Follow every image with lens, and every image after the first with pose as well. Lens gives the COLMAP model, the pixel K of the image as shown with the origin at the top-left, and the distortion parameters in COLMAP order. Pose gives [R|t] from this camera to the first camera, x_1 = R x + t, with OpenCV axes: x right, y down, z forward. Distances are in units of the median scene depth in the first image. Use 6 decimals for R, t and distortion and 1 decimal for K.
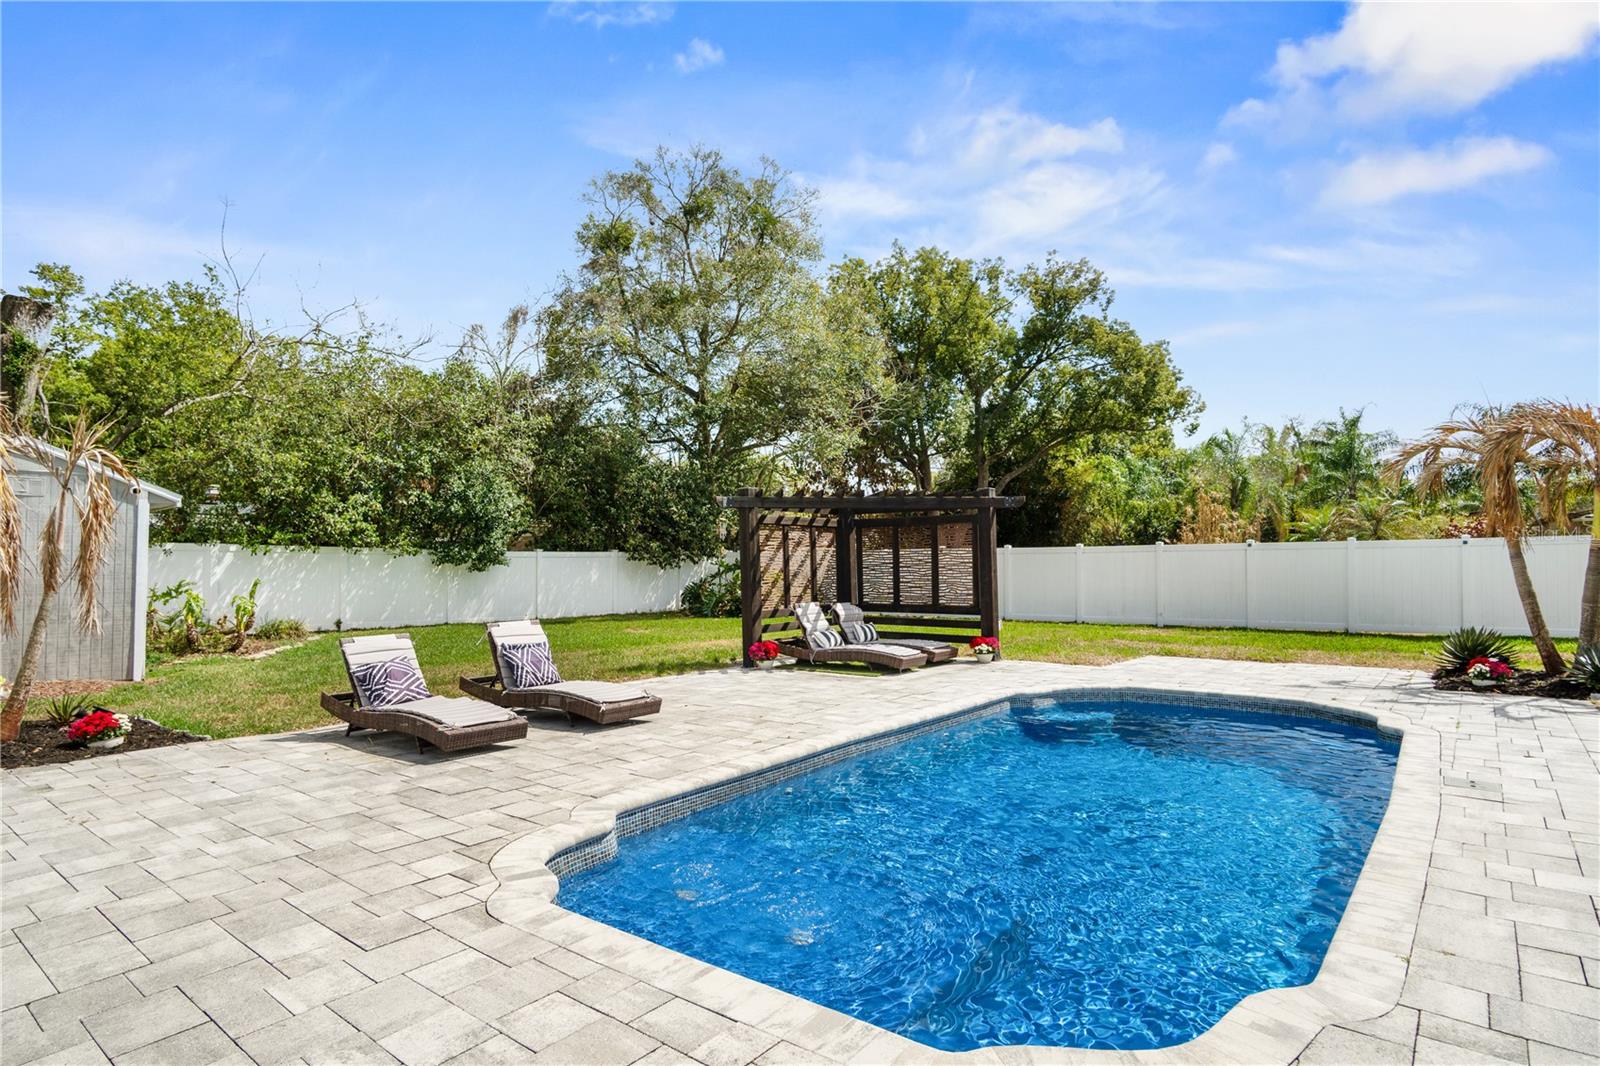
lens RADIAL K [[863.7, 0, 800.1], [0, 863.7, 541.3], [0, 0, 1]] dist [-0.020429, 0.000352]
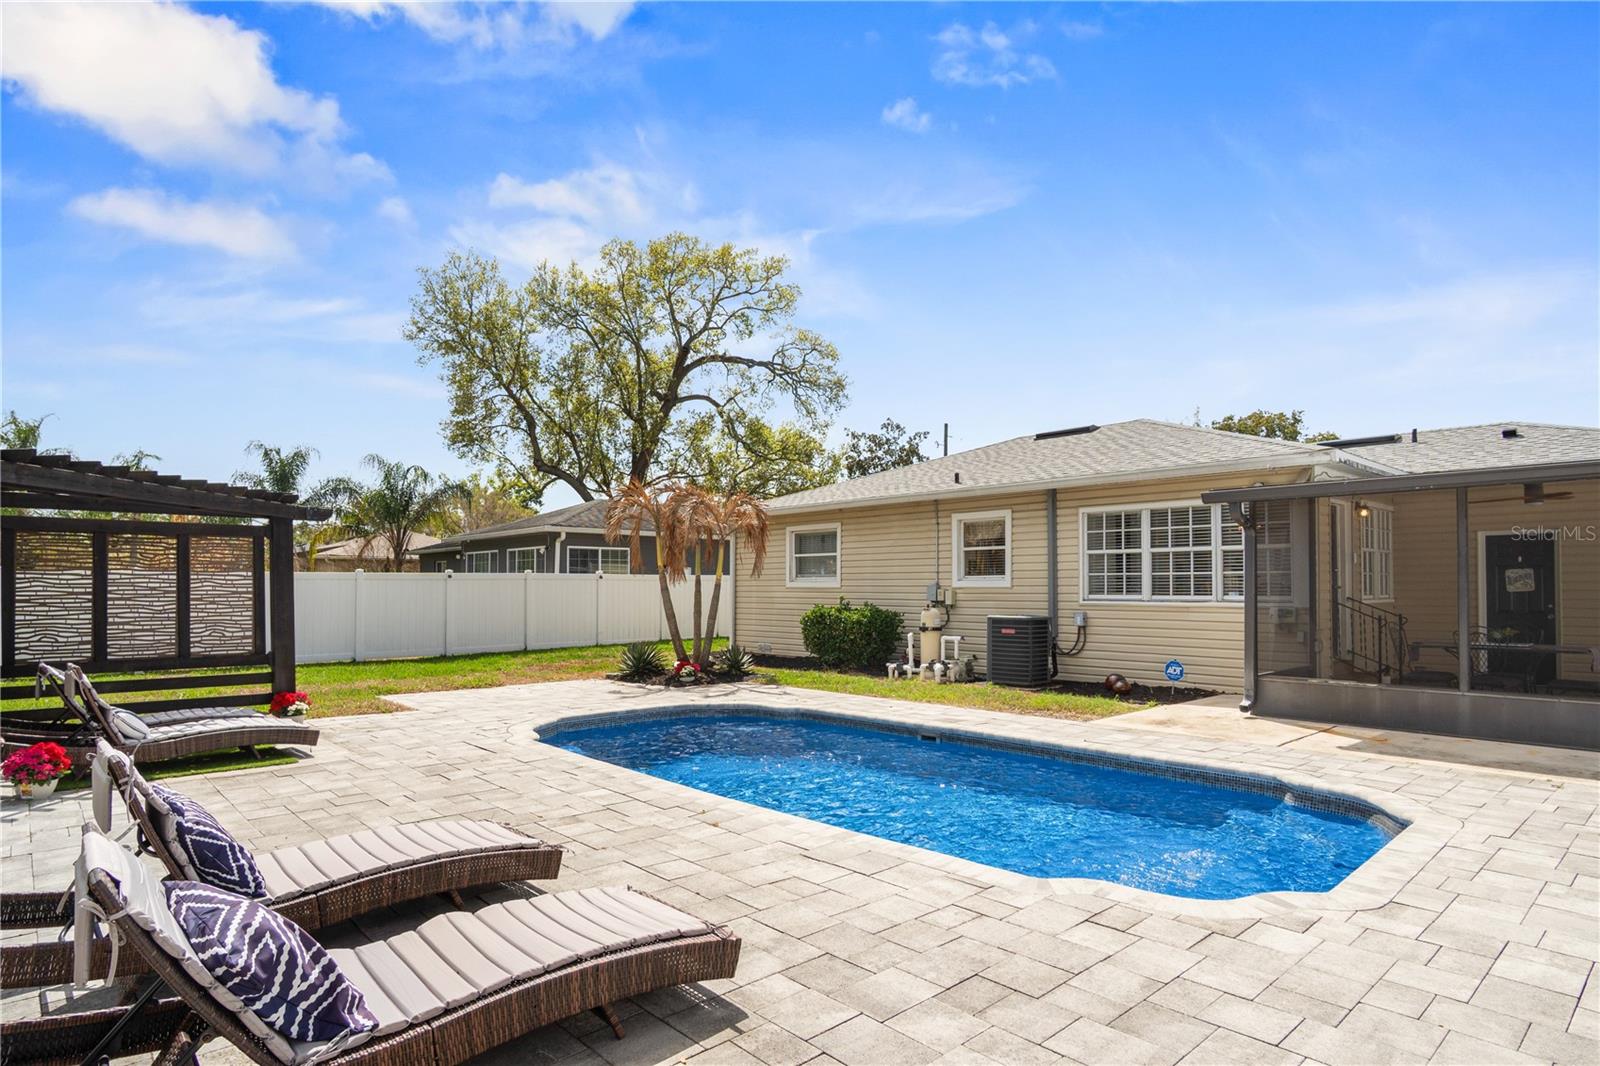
lens RADIAL K [[862.0, 0, 809.2], [0, 862.0, 589.3], [0, 0, 1]] dist [-0.015781, -0.000335]
pose [[0.156166, 0.004552, 0.987720, -0.405319], [-0.022561, 0.999745, -0.001040, 0.011863], [-0.987473, -0.022121, 0.156229, 0.405503]]
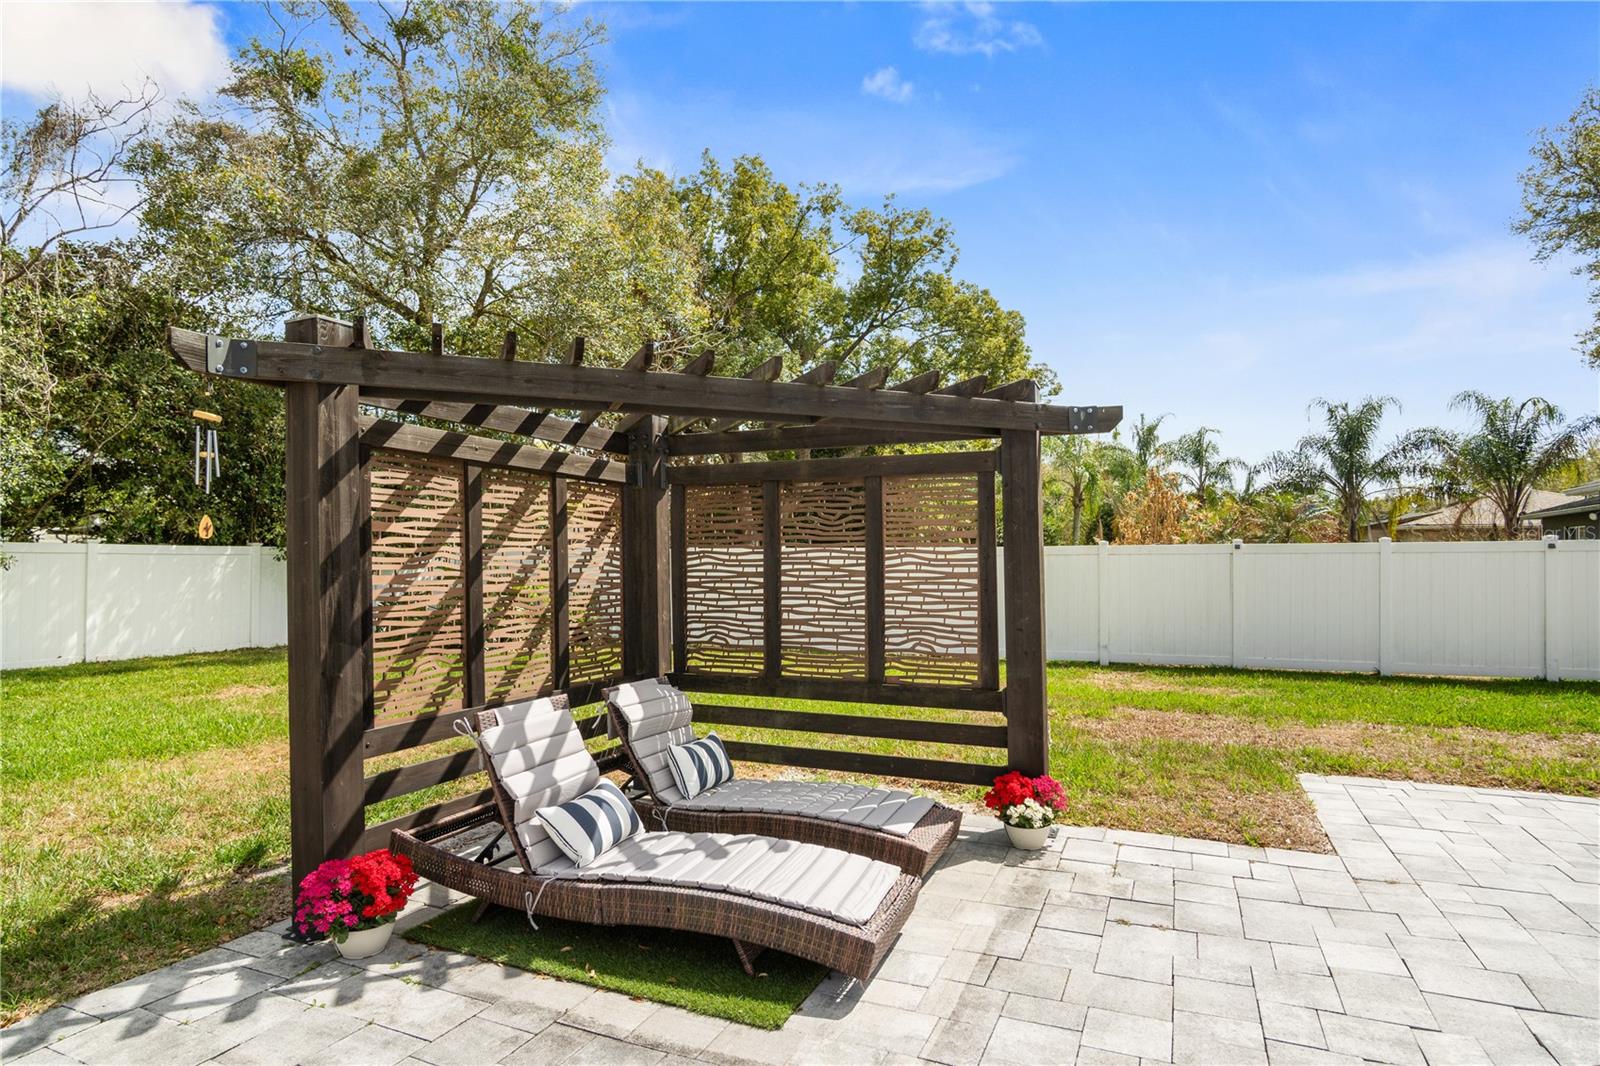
lens RADIAL K [[863.7, 0, 800.1], [0, 863.7, 541.3], [0, 0, 1]] dist [-0.020429, 0.000352]
pose [[0.969659, 0.015073, 0.243998, 0.025551], [-0.014380, 0.999886, -0.004621, 0.011879], [-0.244040, 0.000972, 0.969765, 0.605048]]
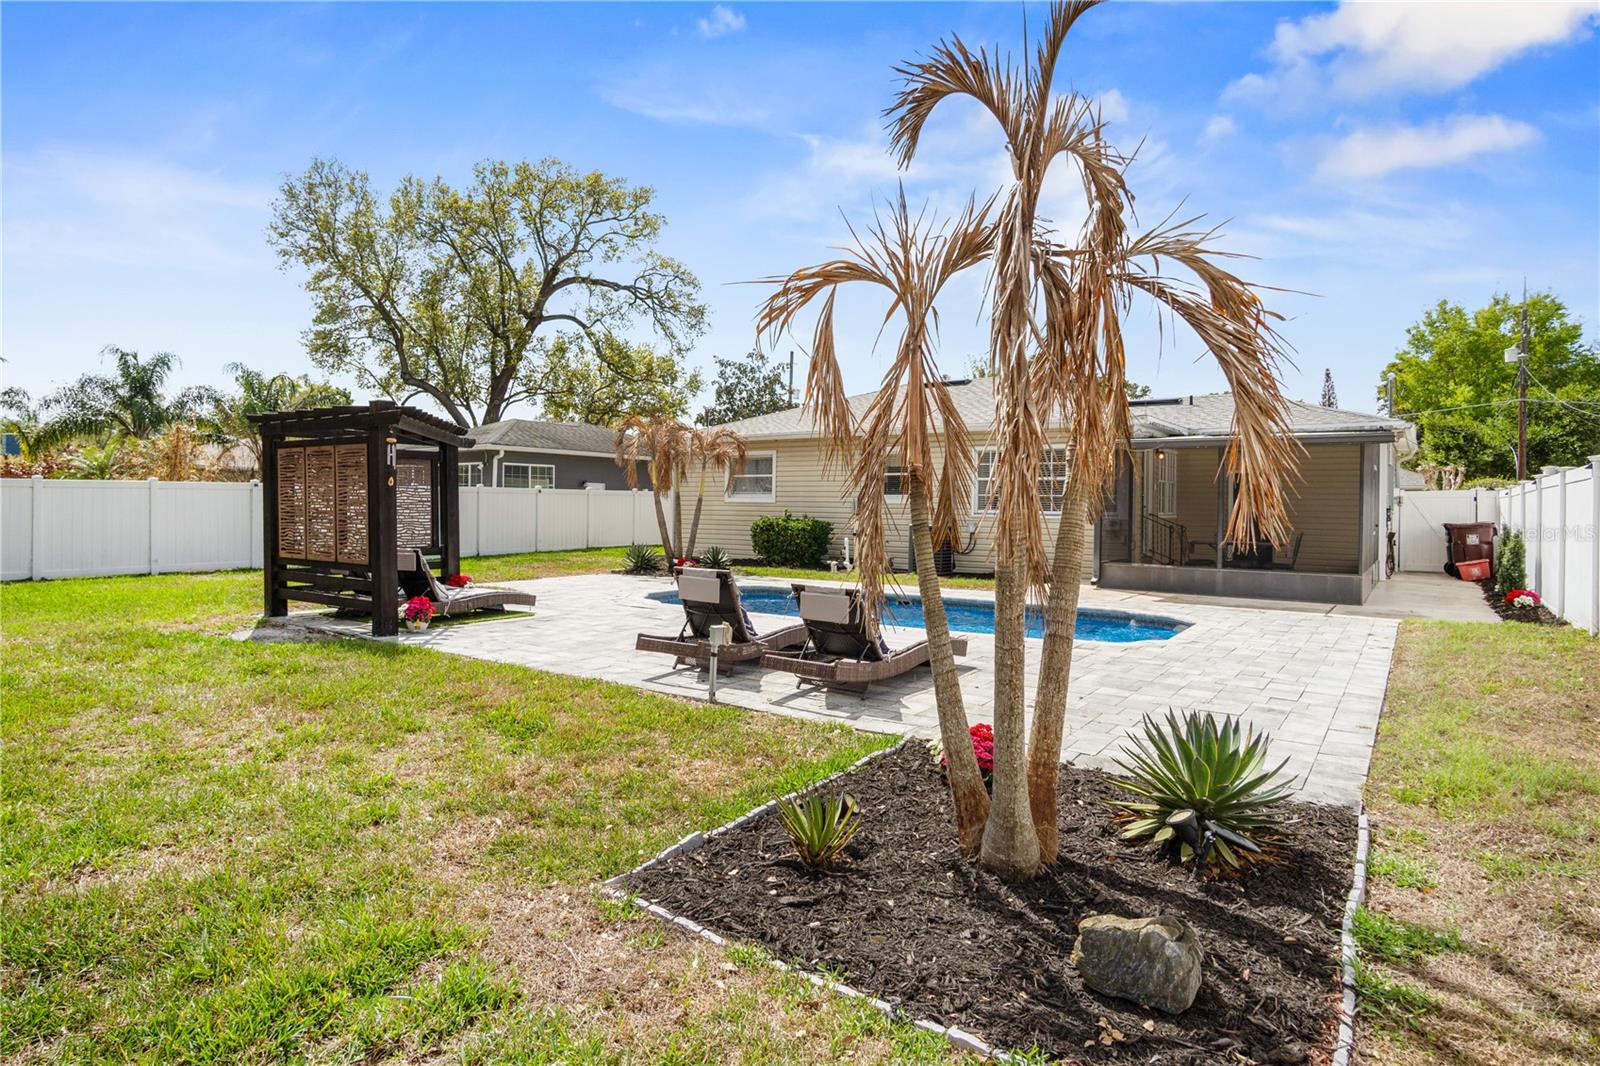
lens RADIAL K [[863.7, 0, 800.1], [0, 863.7, 541.3], [0, 0, 1]] dist [-0.020429, 0.000352]
pose [[-0.047257, -0.035576, 0.998249, -0.738608], [-0.032857, 0.998880, 0.034043, 0.022236], [-0.998342, -0.031190, -0.048373, 0.592922]]
